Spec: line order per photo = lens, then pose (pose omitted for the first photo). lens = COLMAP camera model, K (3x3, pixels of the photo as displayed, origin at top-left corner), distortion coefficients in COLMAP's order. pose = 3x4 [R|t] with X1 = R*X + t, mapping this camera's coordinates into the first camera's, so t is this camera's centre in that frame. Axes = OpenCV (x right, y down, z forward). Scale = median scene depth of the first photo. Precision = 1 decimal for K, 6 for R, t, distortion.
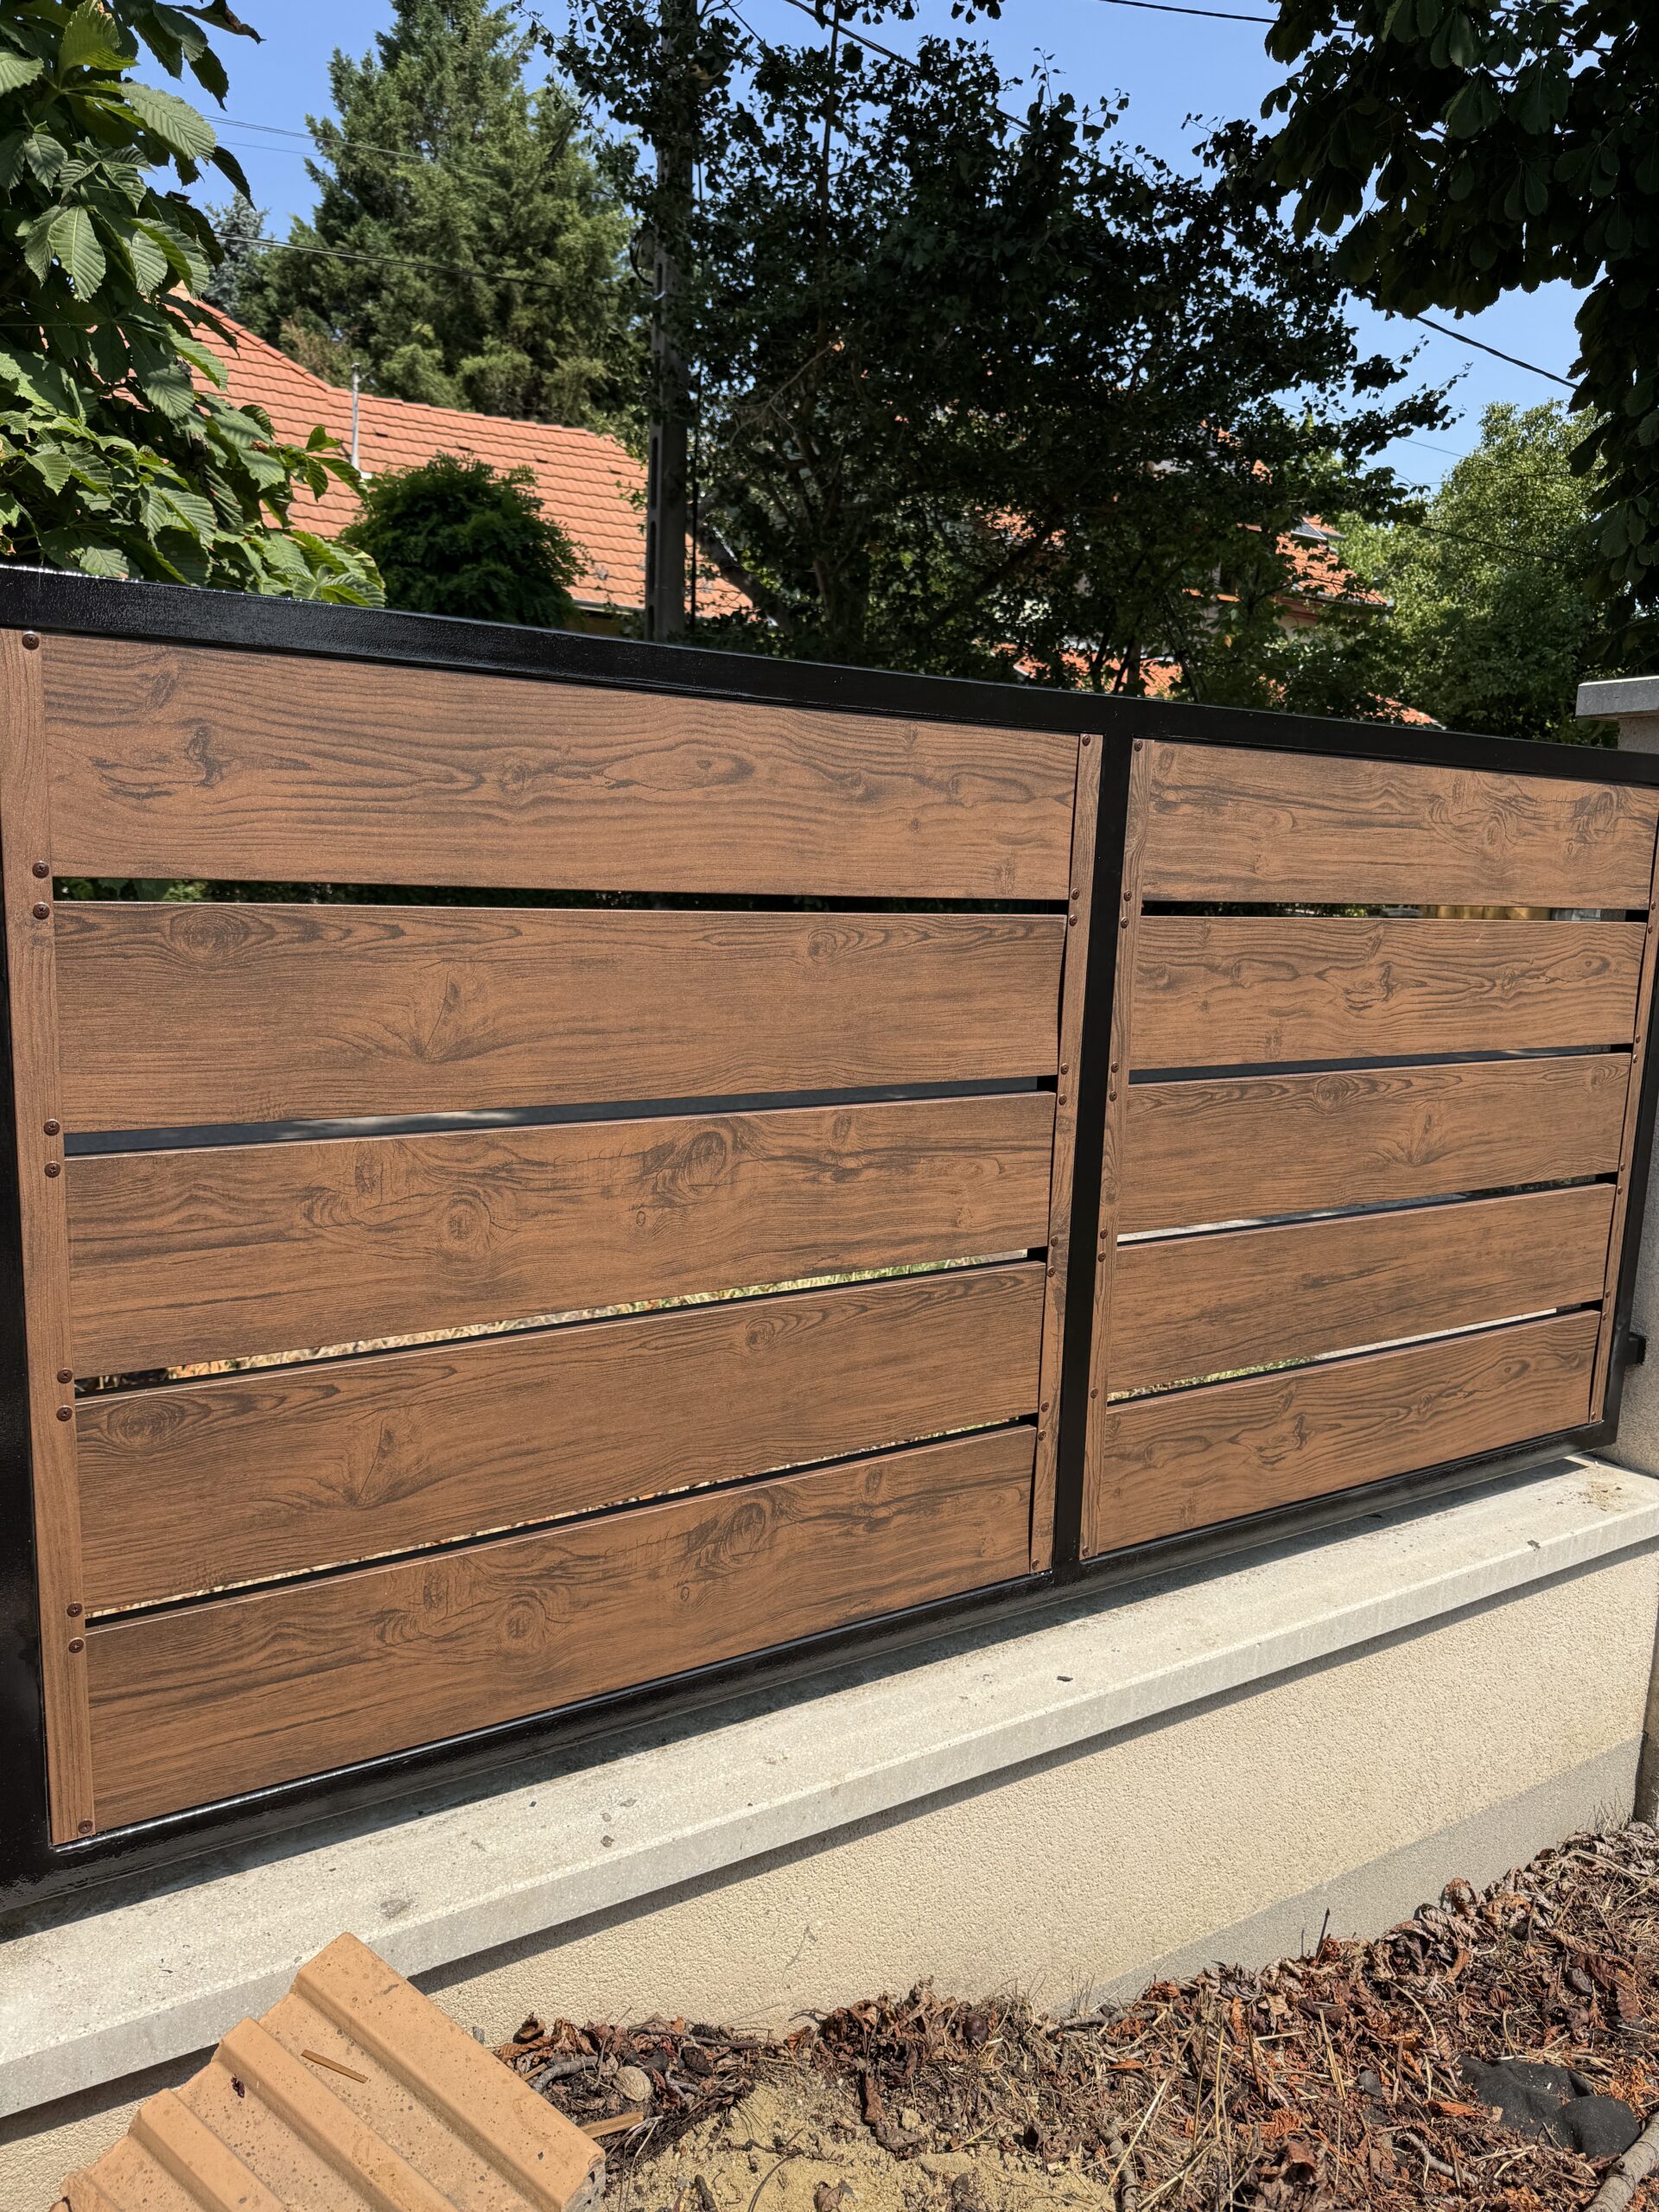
lens RADIAL K [[1568.6, 0, 841.7], [0, 1568.6, 1116.0], [0, 0, 1]] dist [0.021152, -0.033587]
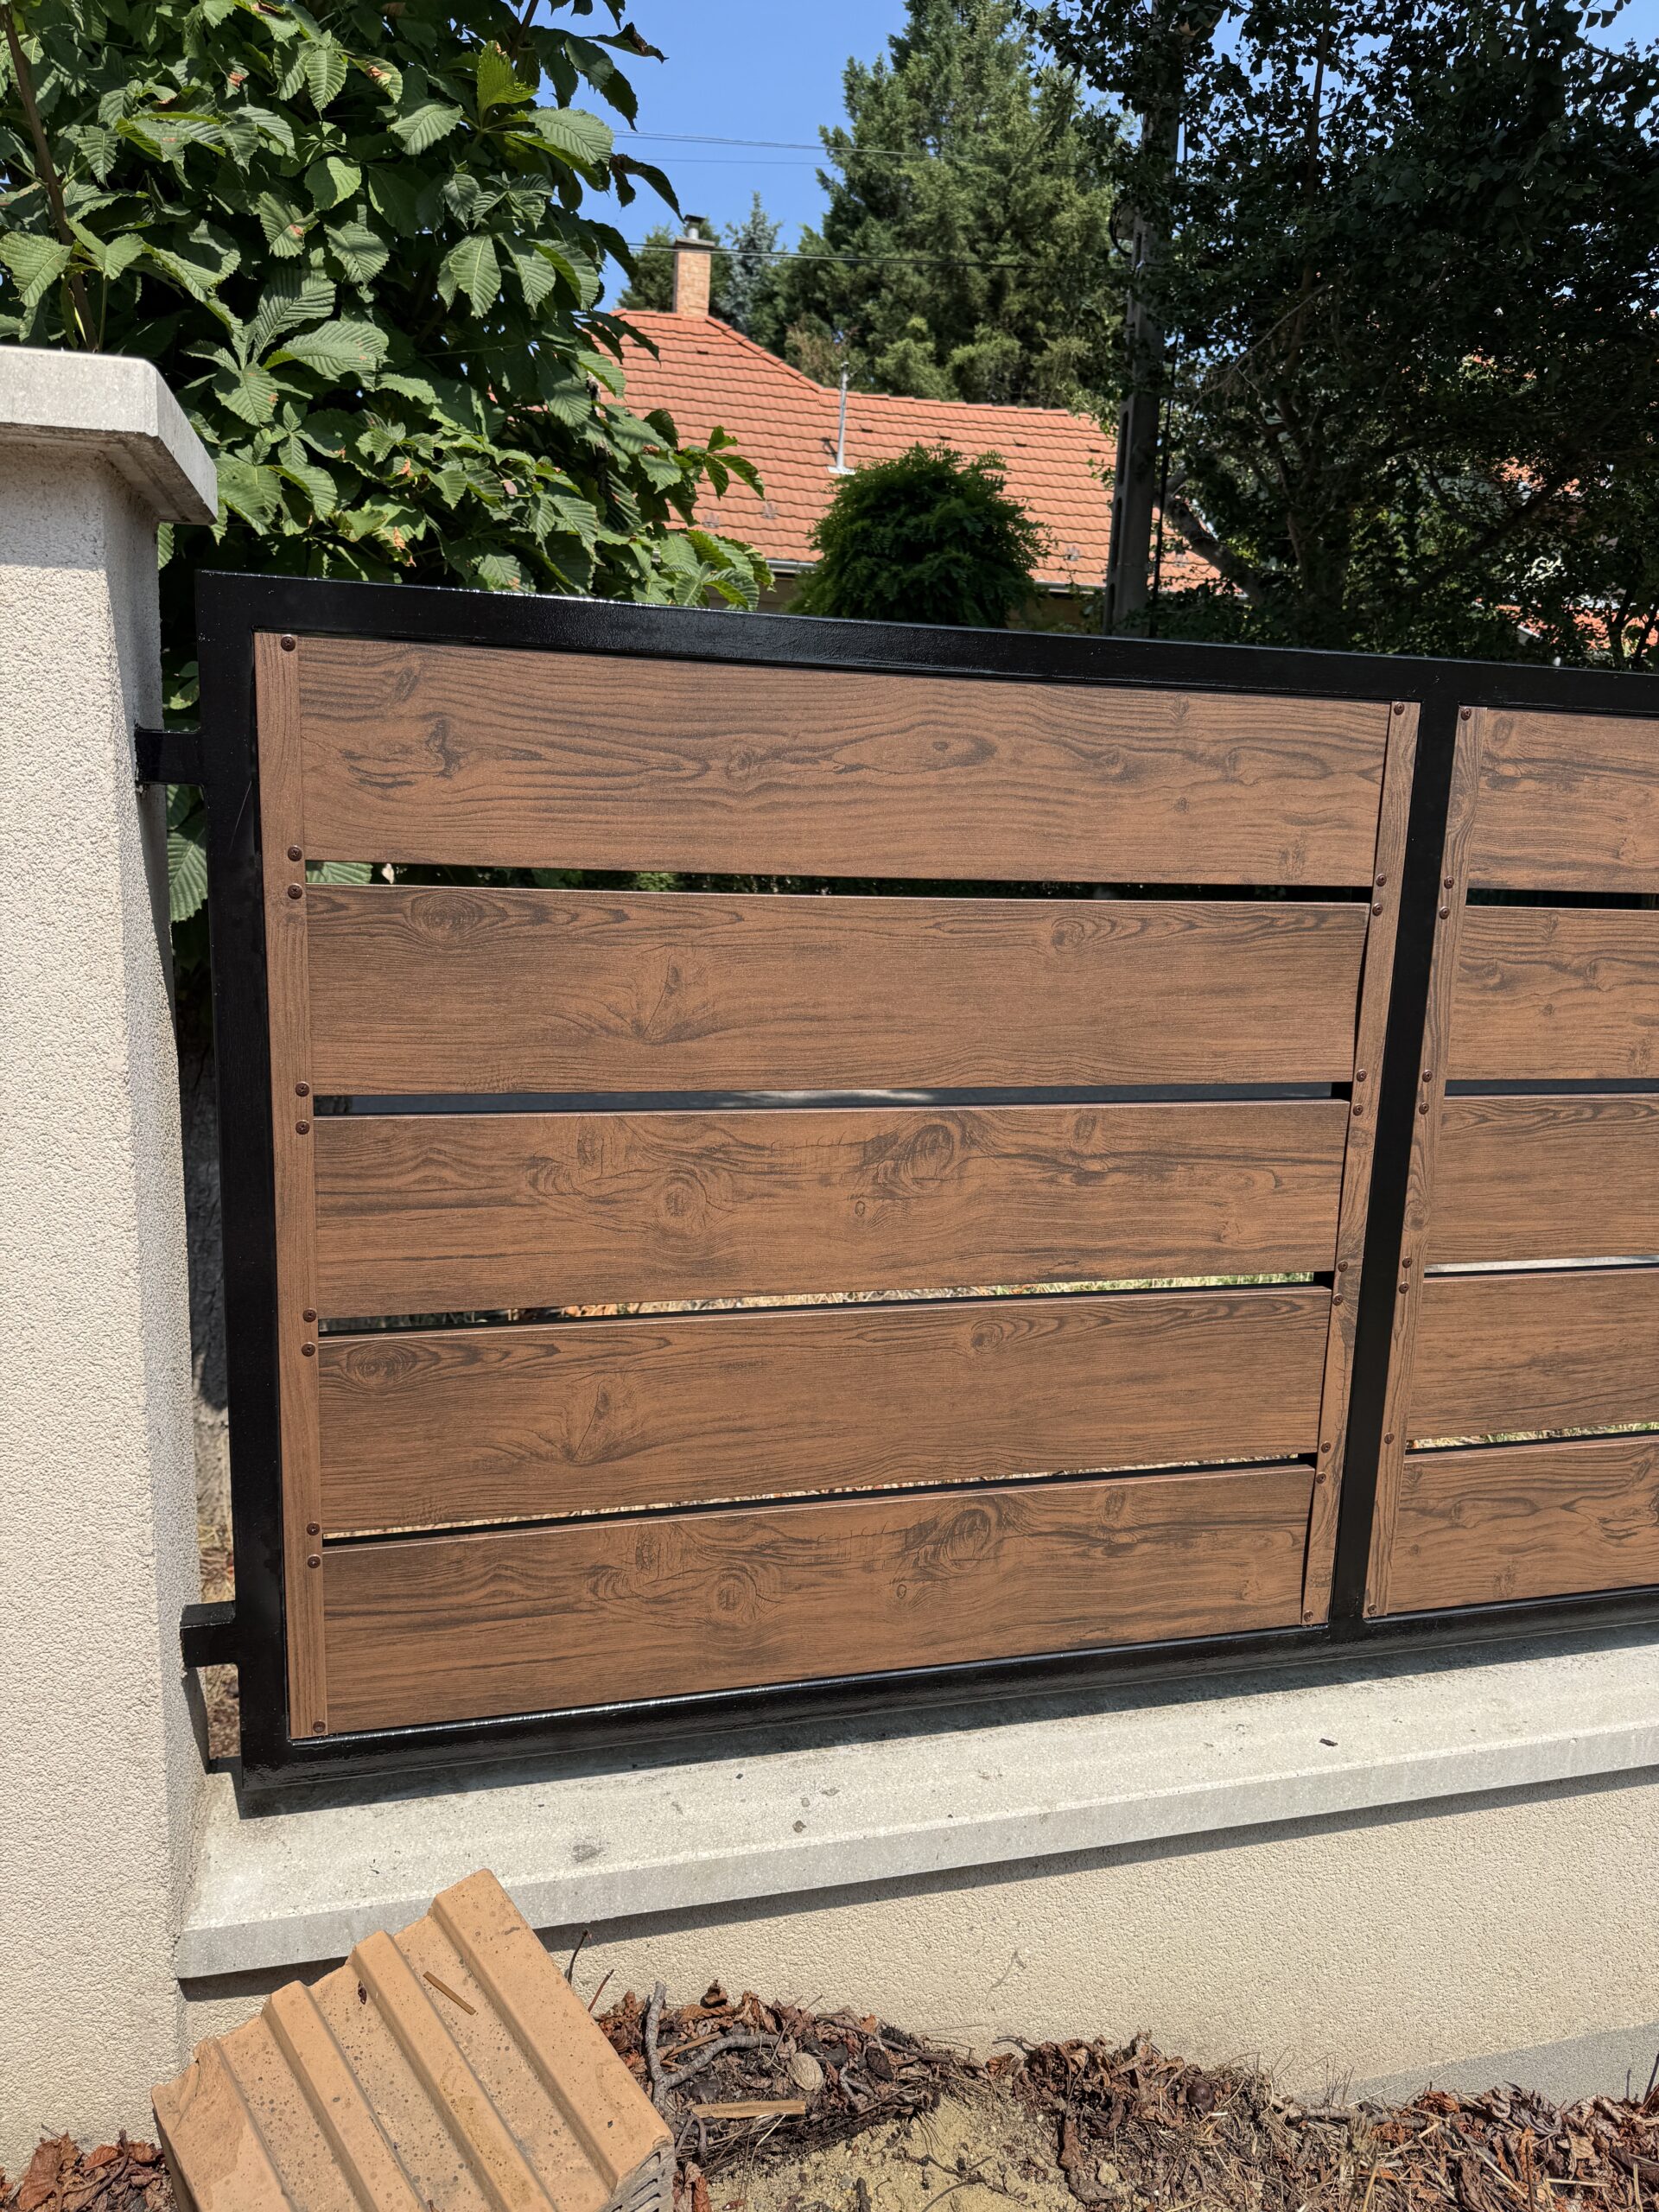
lens RADIAL K [[1568.6, 0, 825.1], [0, 1568.6, 1122.3], [0, 0, 1]] dist [0.021152, -0.033587]
pose [[0.953223, 0.052907, -0.297601, 0.117163], [-0.048776, 0.998583, 0.021293, -0.007311], [0.298306, -0.005781, 0.954453, 0.043063]]
